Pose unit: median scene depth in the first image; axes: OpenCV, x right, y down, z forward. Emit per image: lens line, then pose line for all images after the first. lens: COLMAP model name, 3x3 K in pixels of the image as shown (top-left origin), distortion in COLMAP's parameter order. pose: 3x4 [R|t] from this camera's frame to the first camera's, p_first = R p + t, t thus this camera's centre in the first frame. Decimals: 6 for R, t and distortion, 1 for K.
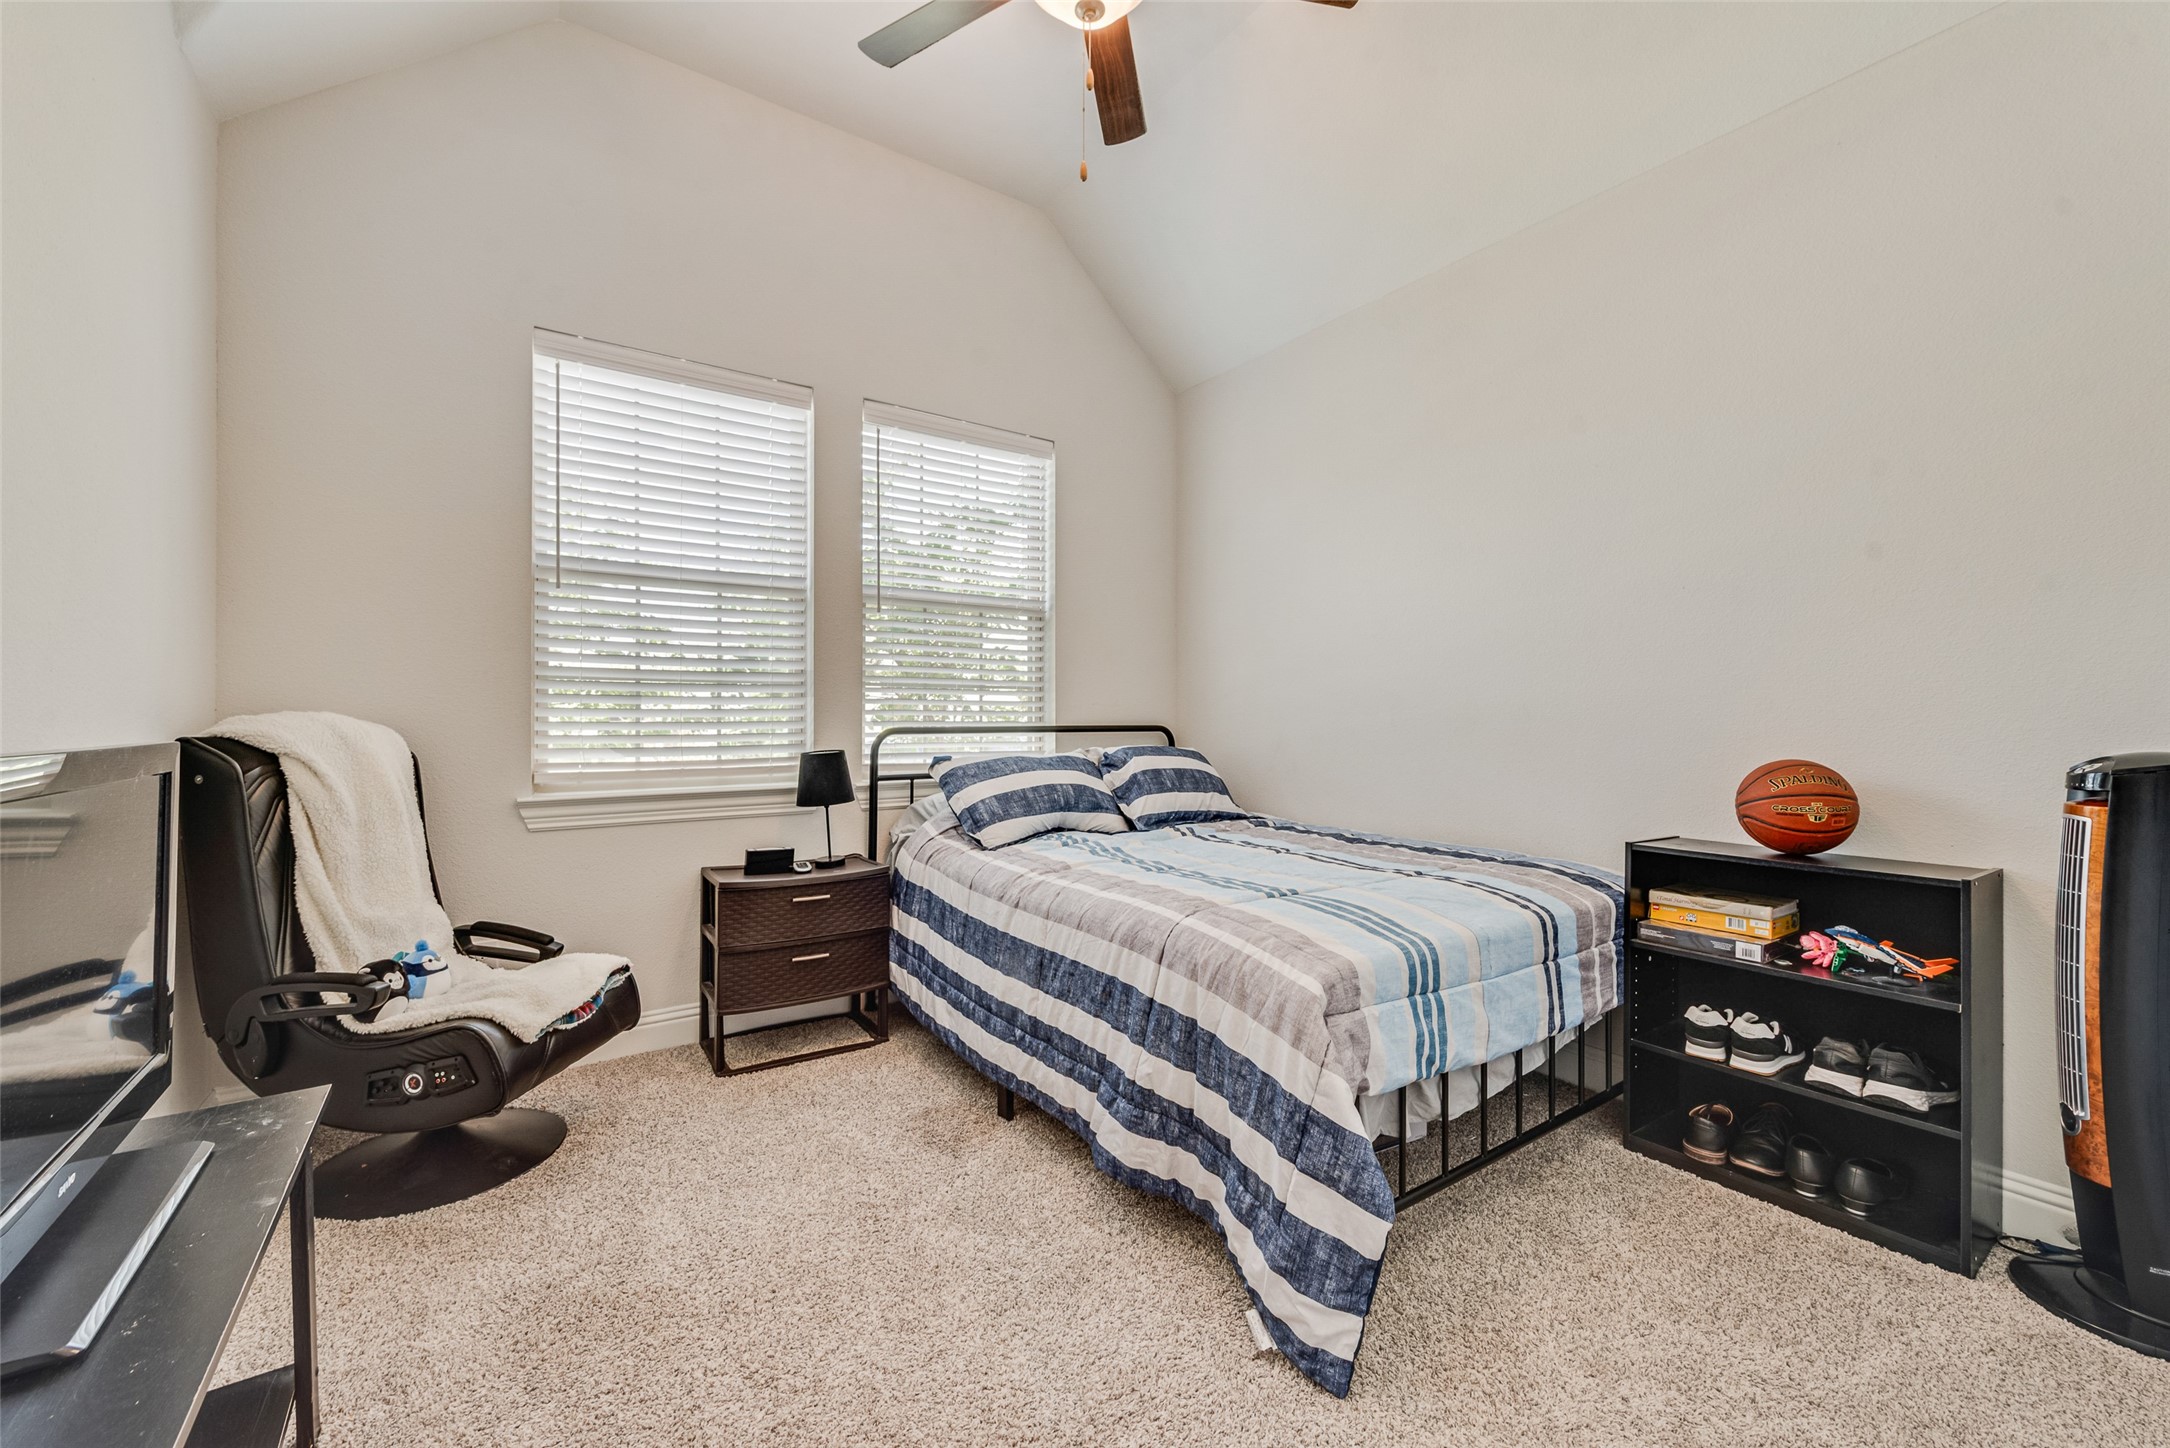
lens RADIAL K [[851.4, 0, 1077.8], [0, 851.4, 706.0], [0, 0, 1]] dist [0.009752, -0.002775]
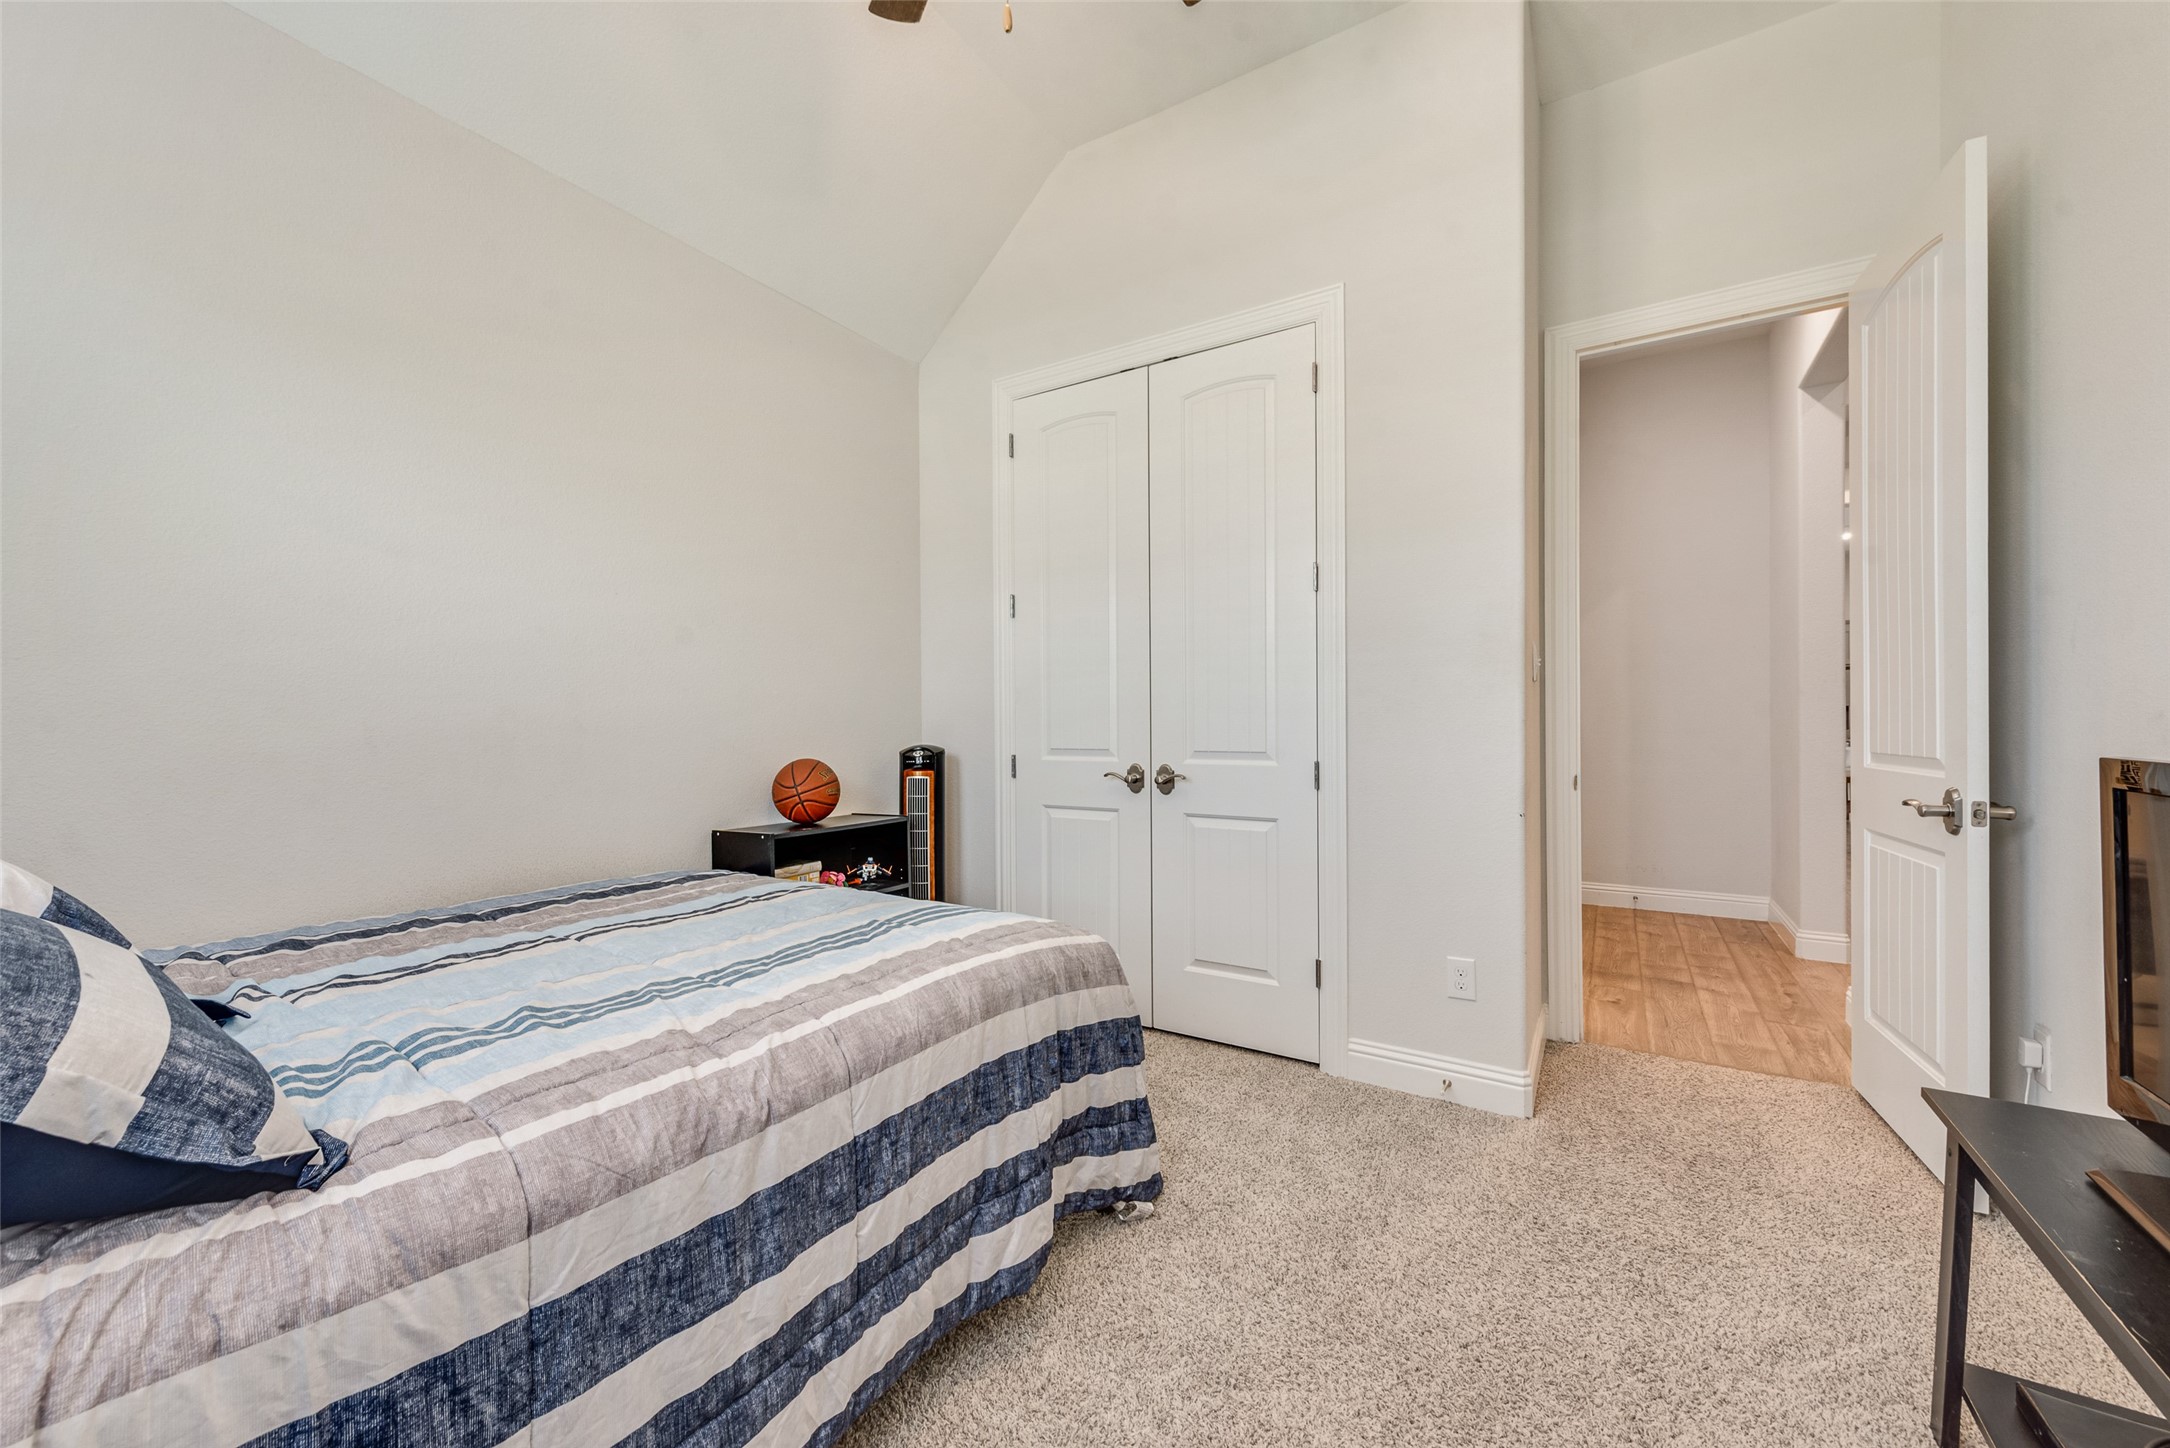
lens RADIAL K [[851.4, 0, 1086.0], [0, 851.4, 724.9], [0, 0, 1]] dist [0.009752, -0.002775]
pose [[-0.402868, -0.002104, 0.915255, -0.669797], [-0.007441, 0.999972, -0.000977, 0.005240], [-0.915228, -0.007204, -0.402873, 1.159363]]
